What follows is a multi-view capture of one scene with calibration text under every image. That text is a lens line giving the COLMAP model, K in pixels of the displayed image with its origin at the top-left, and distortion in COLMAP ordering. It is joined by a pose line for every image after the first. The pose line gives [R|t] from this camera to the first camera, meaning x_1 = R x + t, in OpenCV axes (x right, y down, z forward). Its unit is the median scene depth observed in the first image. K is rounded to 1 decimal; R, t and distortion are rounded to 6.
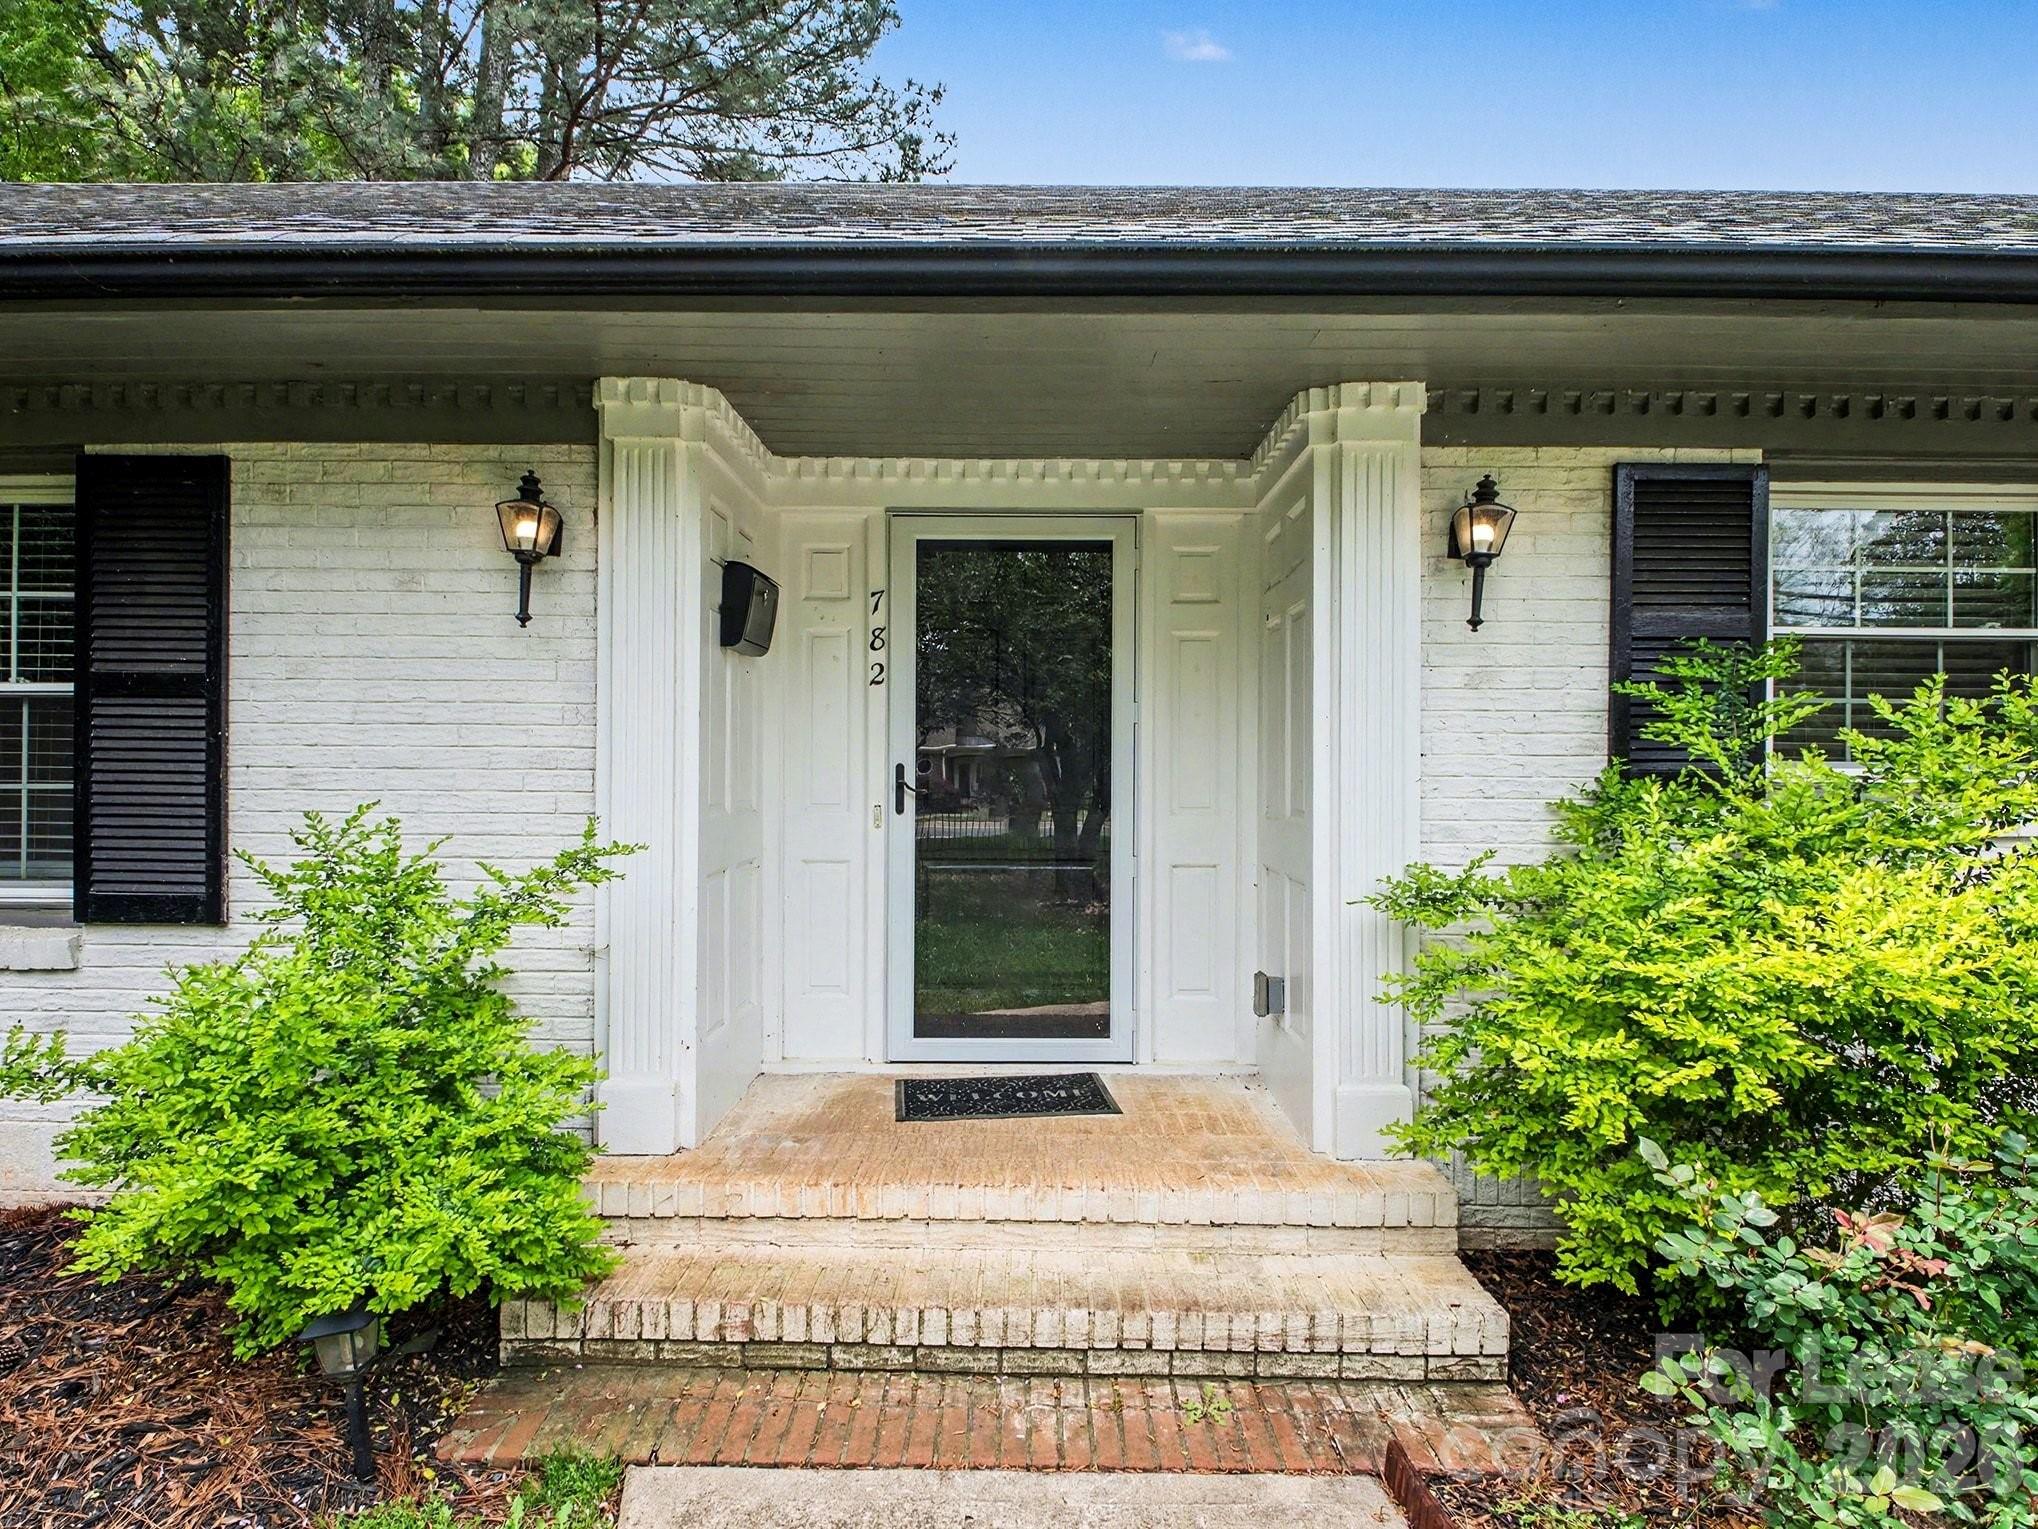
lens RADIAL K [[1114.7, 0, 1010.5], [0, 1114.7, 769.3], [0, 0, 1]] dist [0.001430, -0.001601]
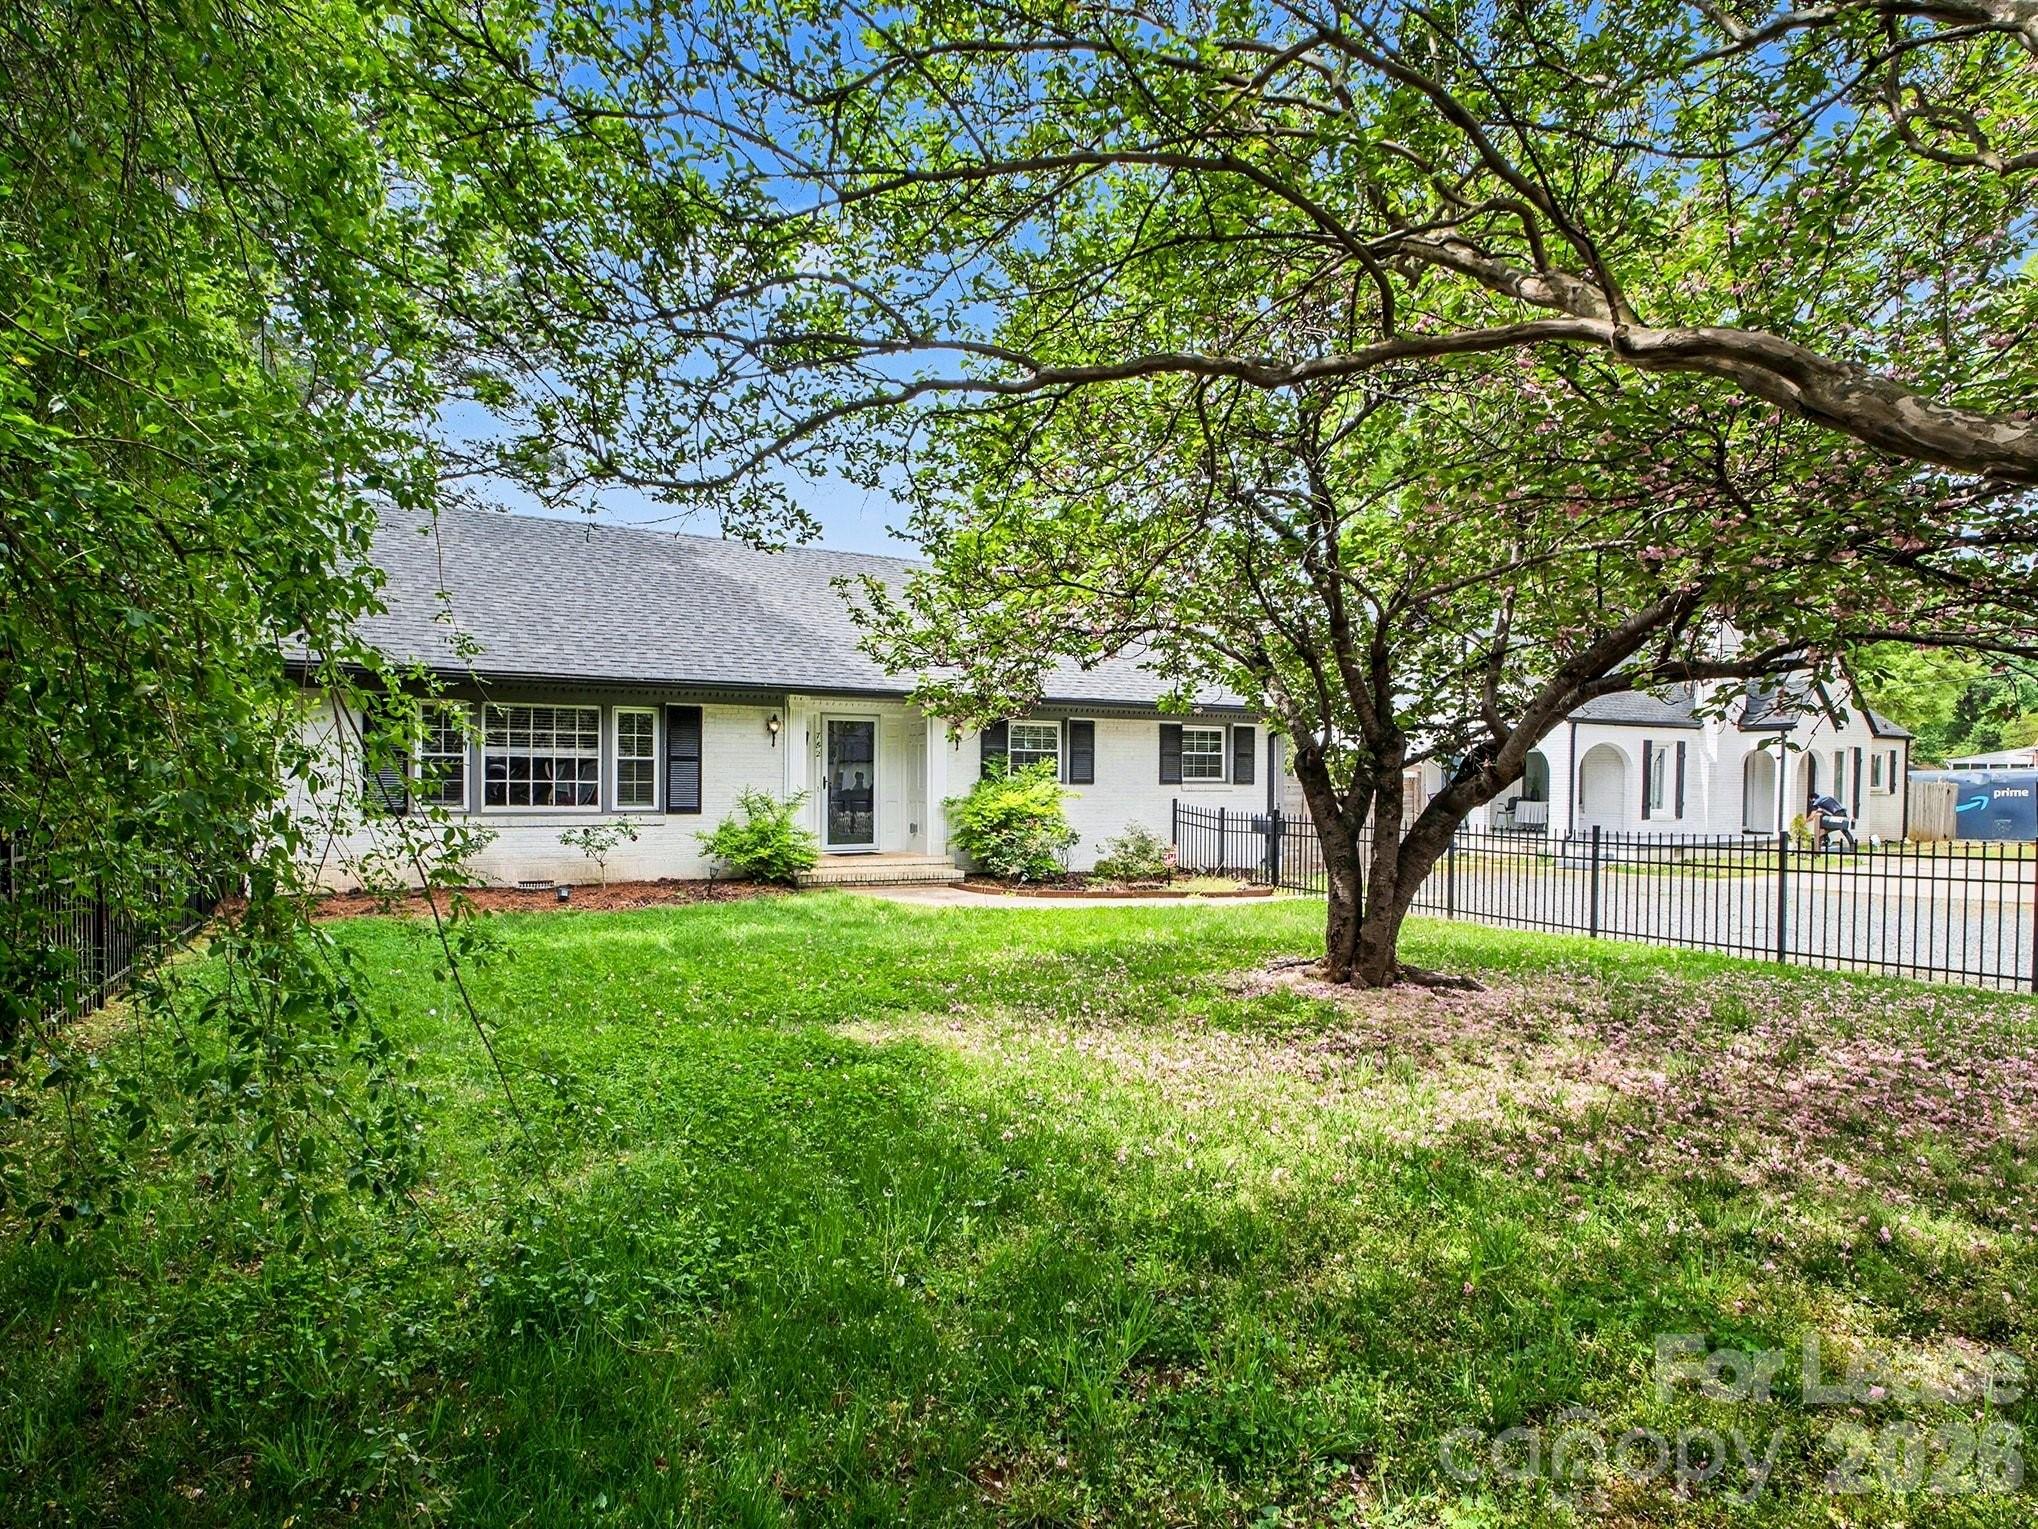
lens RADIAL K [[1108.5, 0, 1009.9], [0, 1108.5, 791.2], [0, 0, 1]] dist [-0.008522, -0.000807]
pose [[0.884270, -0.006206, 0.466935, -1.807760], [-0.002212, 0.999845, 0.017478, -0.029048], [-0.466971, -0.016488, 0.884119, -3.744277]]
